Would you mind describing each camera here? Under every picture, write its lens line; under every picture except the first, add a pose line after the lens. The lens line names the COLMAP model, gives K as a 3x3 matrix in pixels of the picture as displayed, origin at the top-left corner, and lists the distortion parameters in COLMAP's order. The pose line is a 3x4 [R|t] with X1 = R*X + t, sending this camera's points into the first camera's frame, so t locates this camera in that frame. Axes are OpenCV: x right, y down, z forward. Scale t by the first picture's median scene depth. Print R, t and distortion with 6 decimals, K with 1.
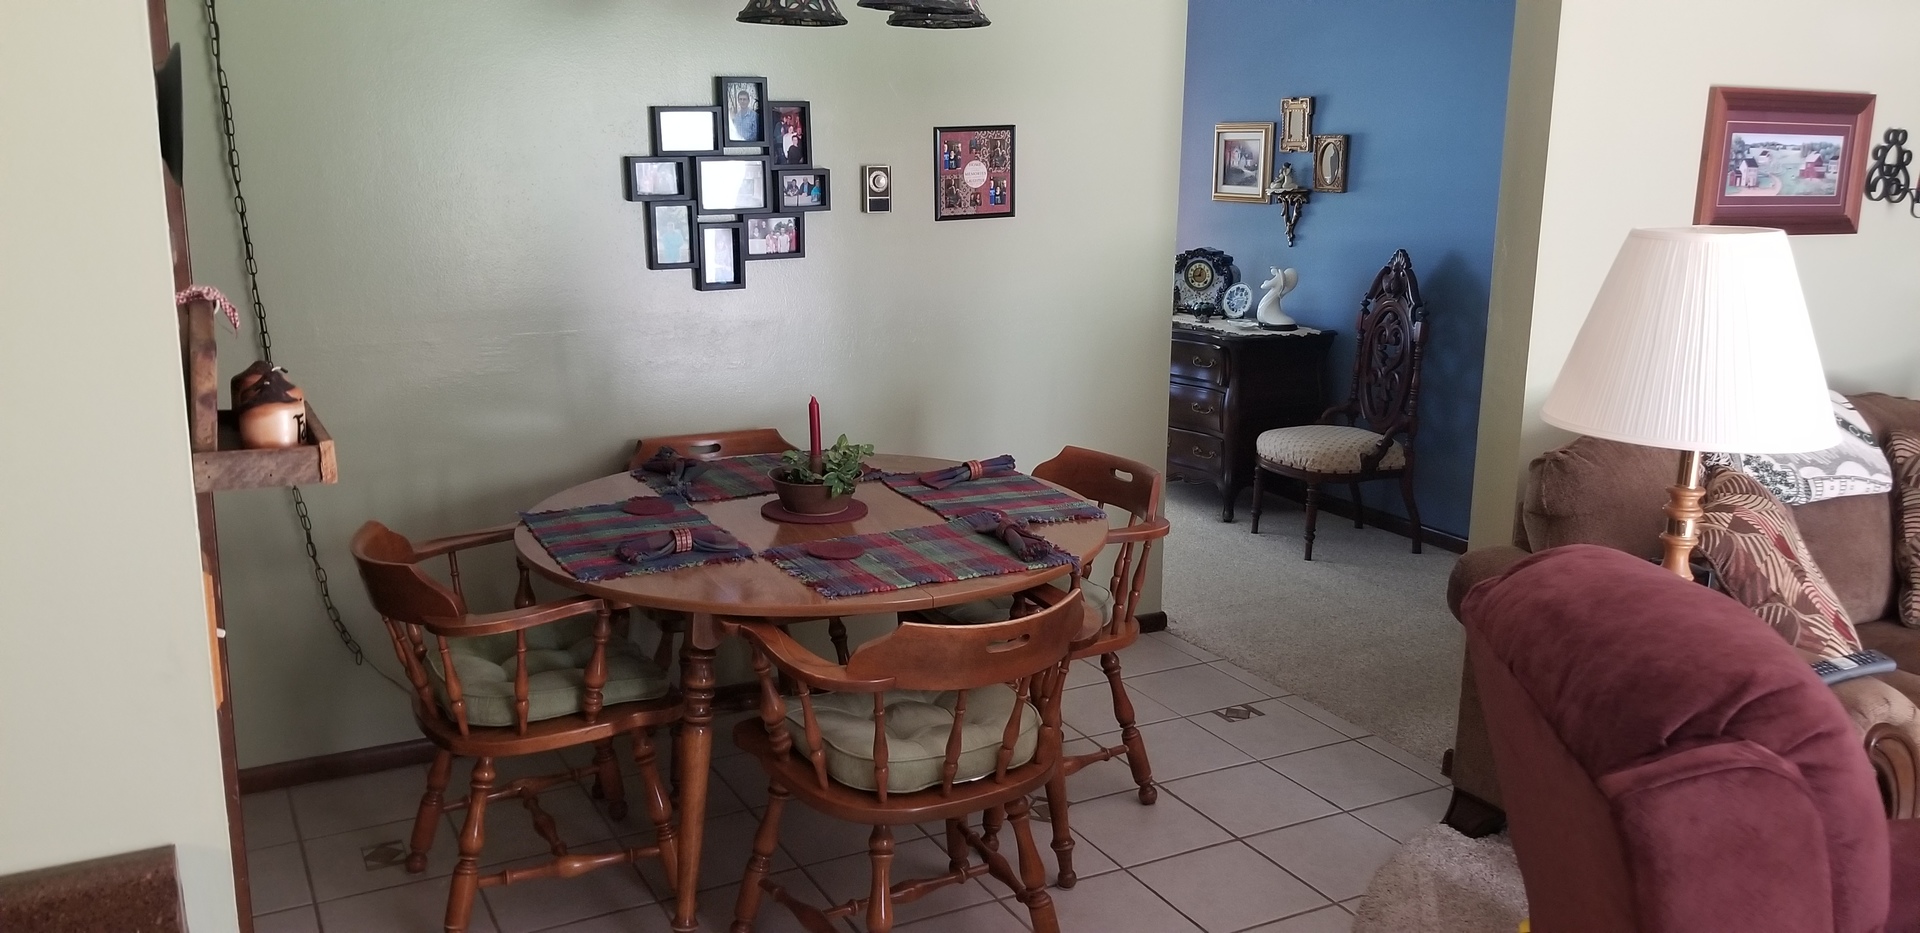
lens RADIAL K [[1514.7, 0, 960.0], [0, 1514.7, 466.5], [0, 0, 1]] dist [0.007384, 0.004426]
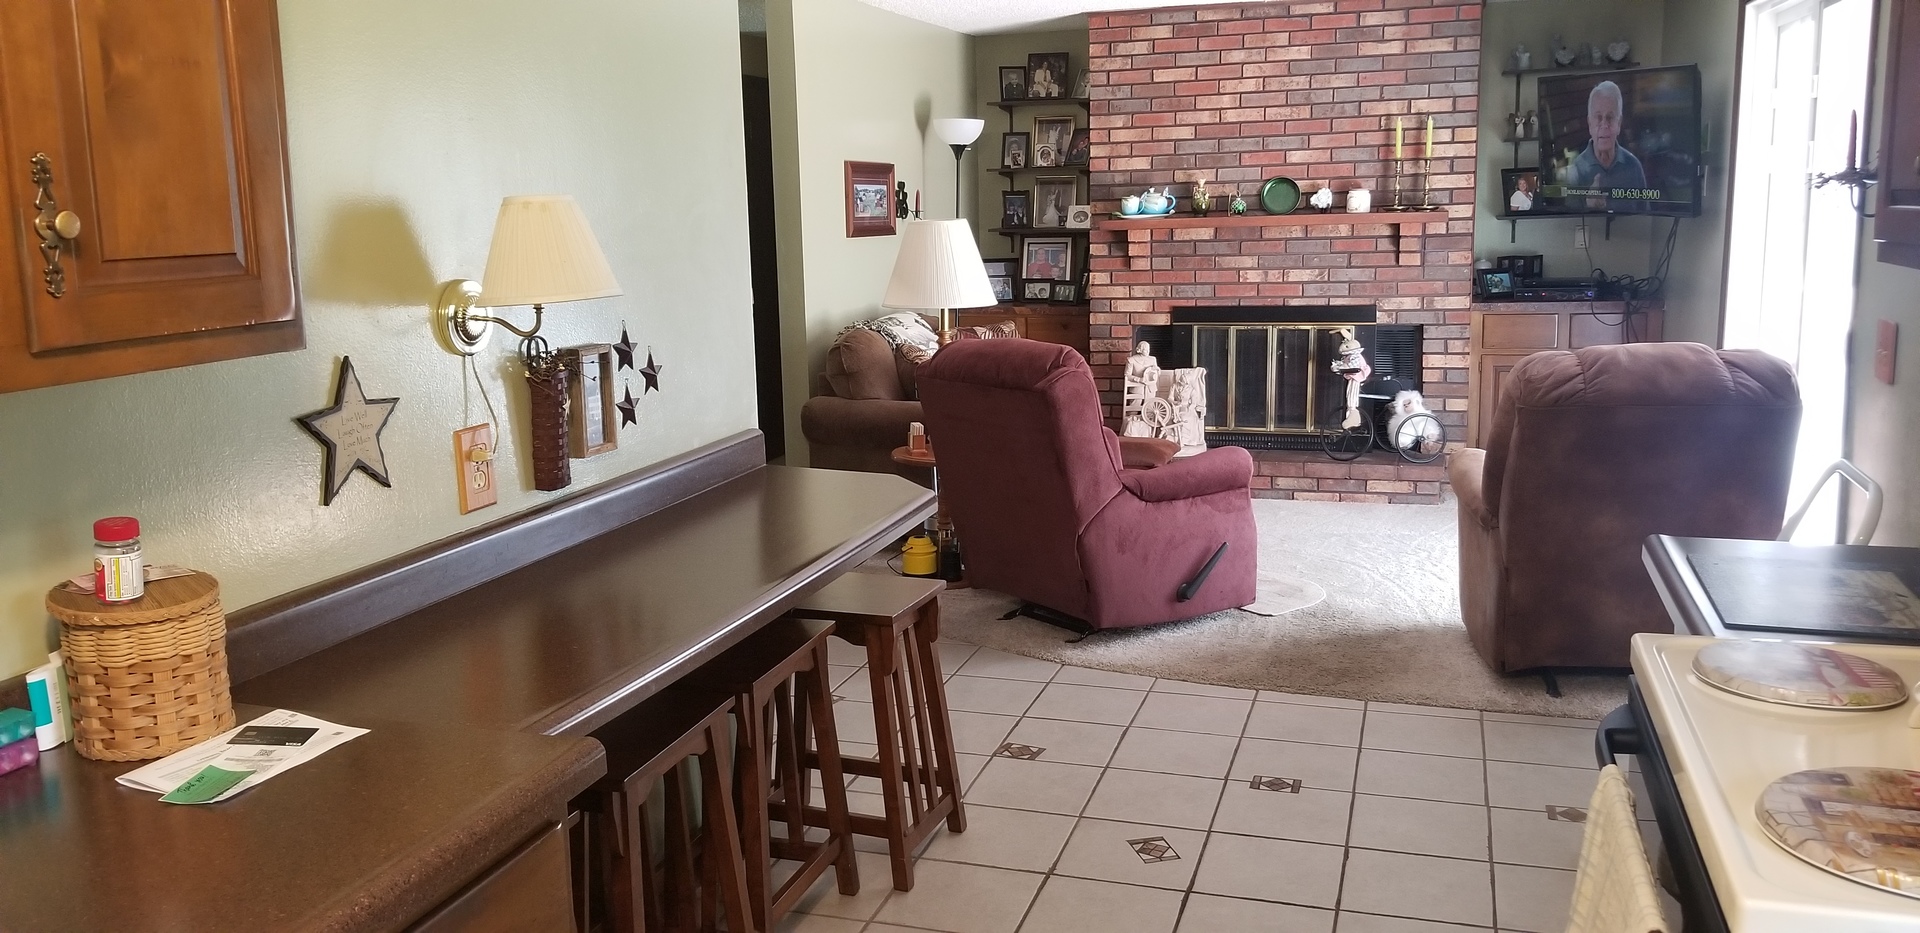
lens RADIAL K [[1493.2, 0, 960.0], [0, 1493.2, 466.5], [0, 0, 1]] dist [0.142607, -0.337944]
pose [[0.713457, -0.153610, 0.683654, -0.763706], [0.186664, 0.982083, 0.025863, 0.112515], [-0.675378, 0.109162, 0.729348, -0.461624]]
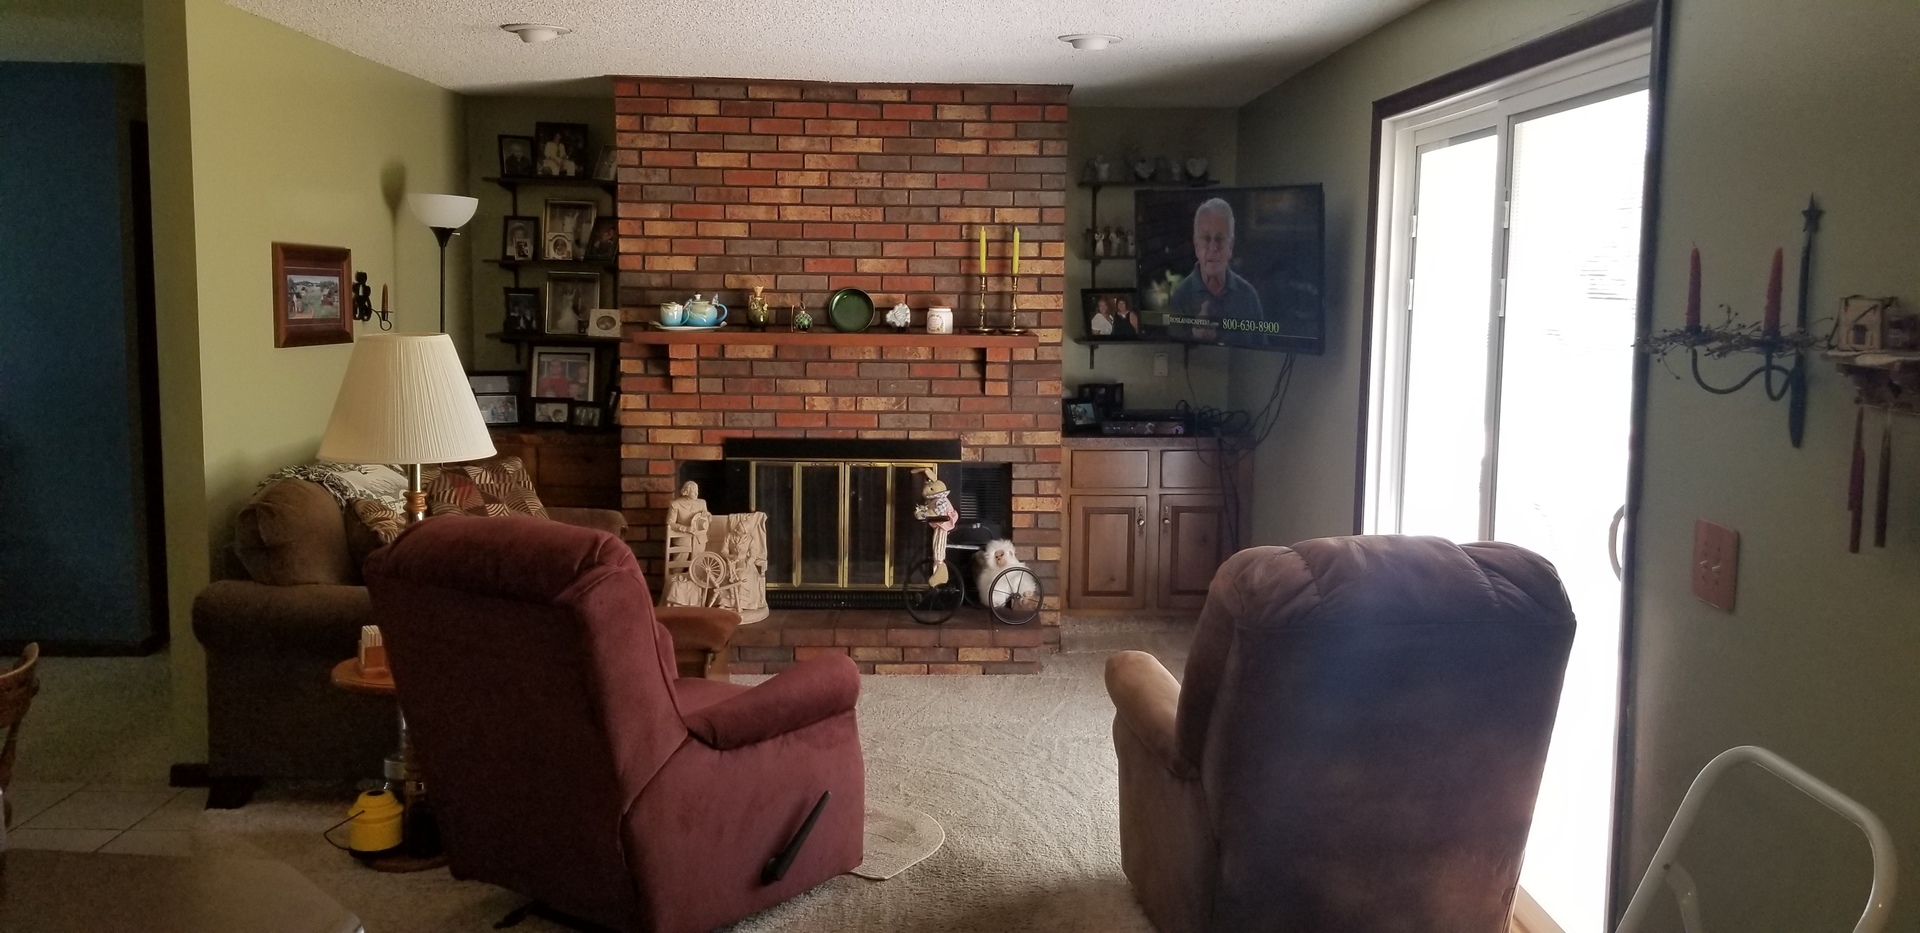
lens RADIAL K [[1493.2, 0, 960.0], [0, 1493.2, 466.5], [0, 0, 1]] dist [0.142607, -0.337944]
pose [[0.459369, -0.112494, 0.881093, -0.463506], [0.188267, 0.981742, 0.027189, 0.035715], [-0.868064, 0.153391, 0.472161, -0.185421]]
